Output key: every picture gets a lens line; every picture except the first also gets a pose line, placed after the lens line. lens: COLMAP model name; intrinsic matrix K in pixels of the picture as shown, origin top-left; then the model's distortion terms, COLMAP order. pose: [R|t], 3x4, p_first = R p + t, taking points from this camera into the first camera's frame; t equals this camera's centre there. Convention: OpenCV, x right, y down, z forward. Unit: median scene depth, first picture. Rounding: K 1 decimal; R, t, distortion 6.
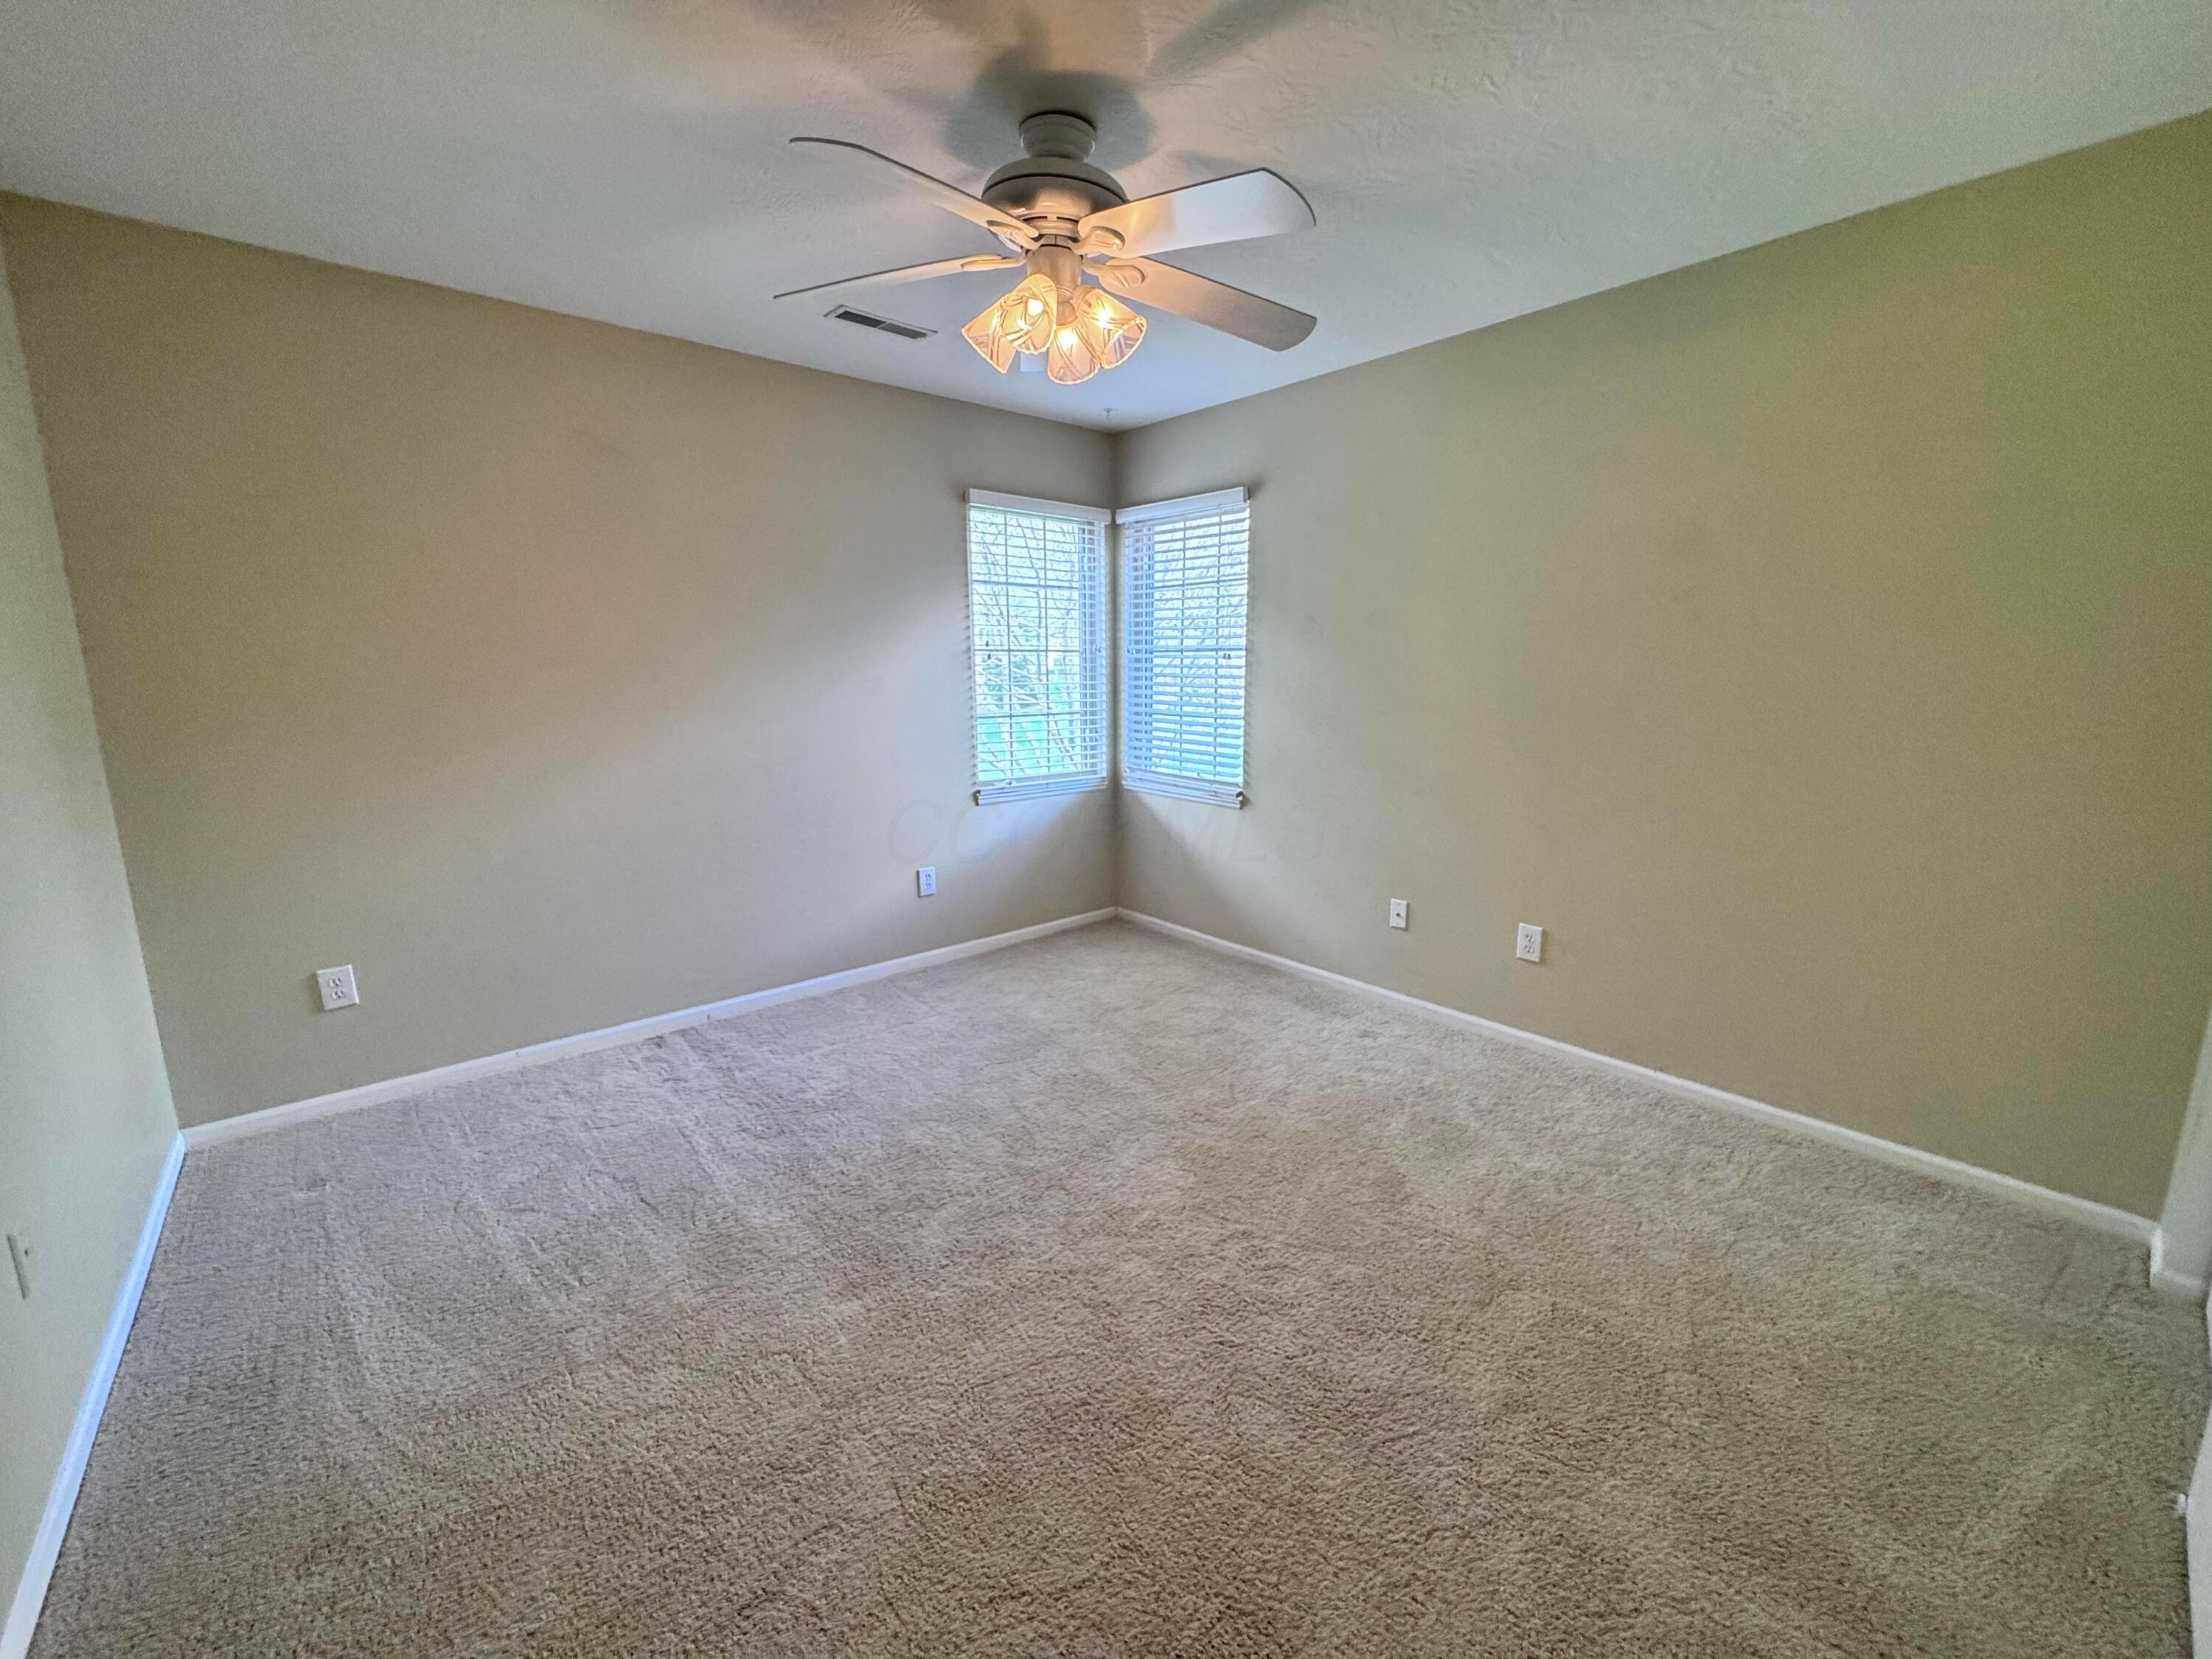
lens RADIAL K [[880.9, 0, 1105.8], [0, 880.9, 824.4], [0, 0, 1]] dist [-0.002972, -0.000234]
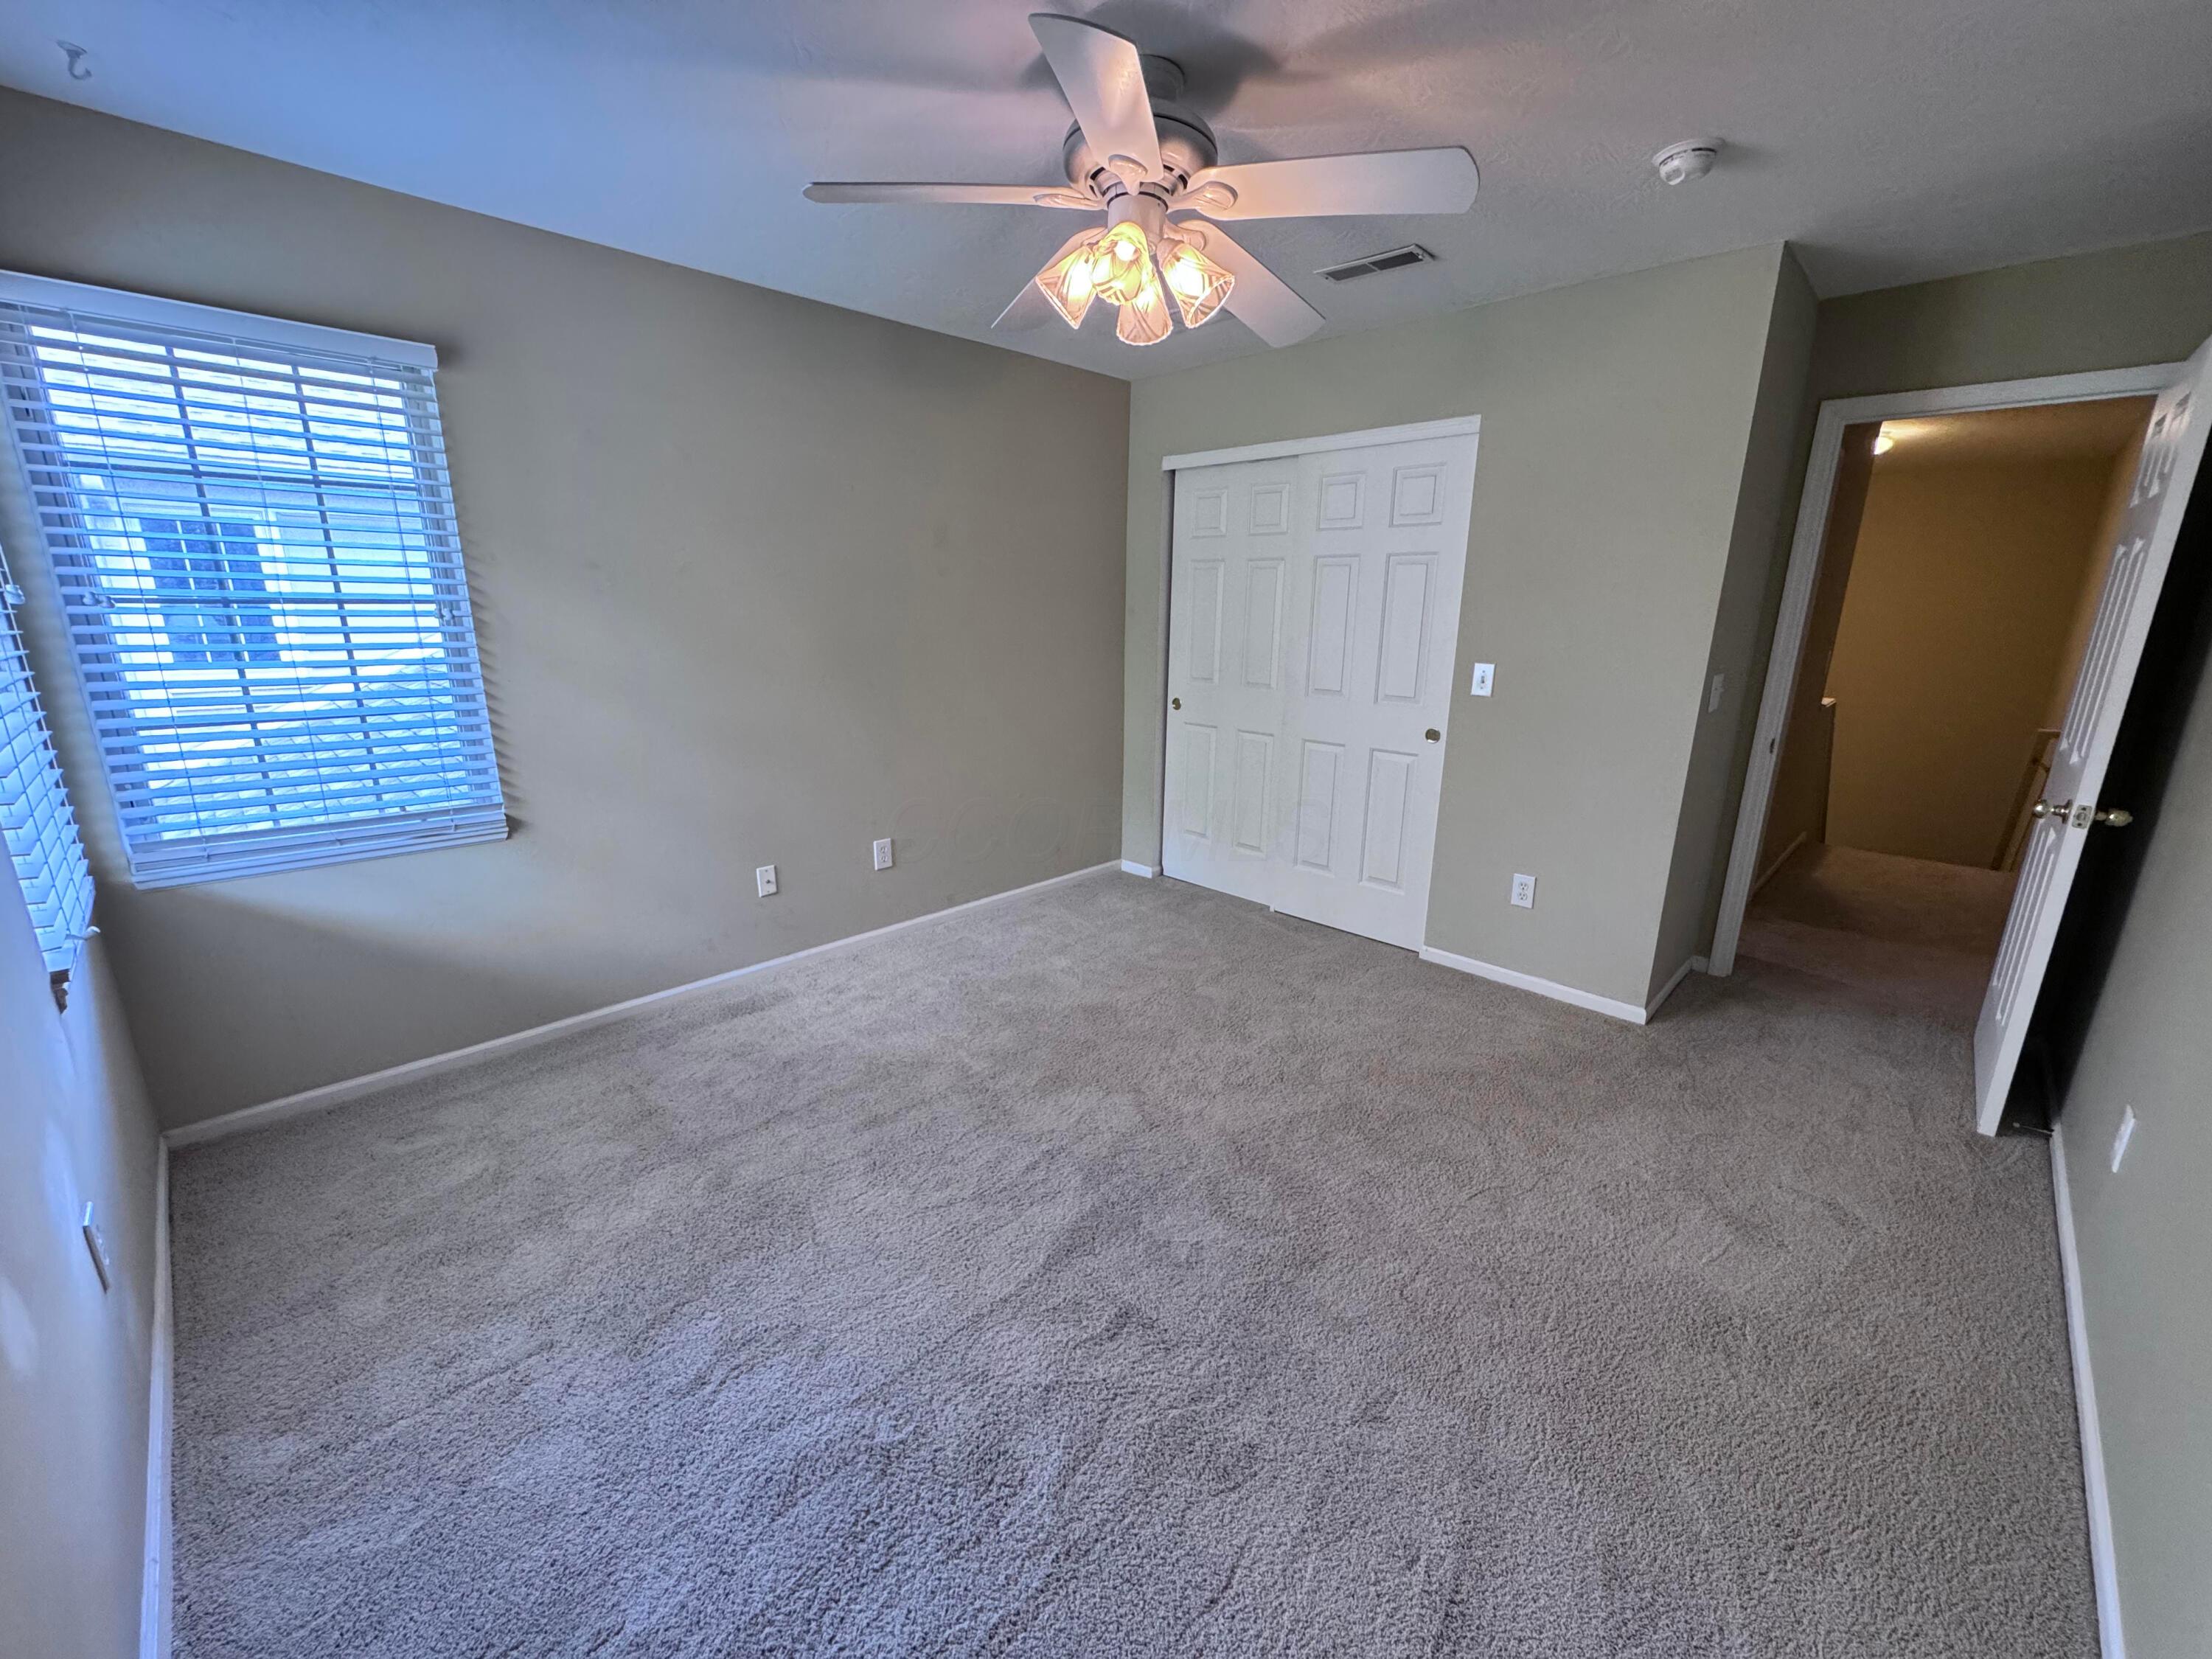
lens RADIAL K [[880.9, 0, 1105.8], [0, 880.9, 824.4], [0, 0, 1]] dist [-0.002972, -0.000234]
pose [[-0.080476, -0.238958, 0.967689, -0.643196], [0.172784, 0.952796, 0.249649, -0.140080], [-0.981667, 0.187292, -0.035389, 0.672205]]
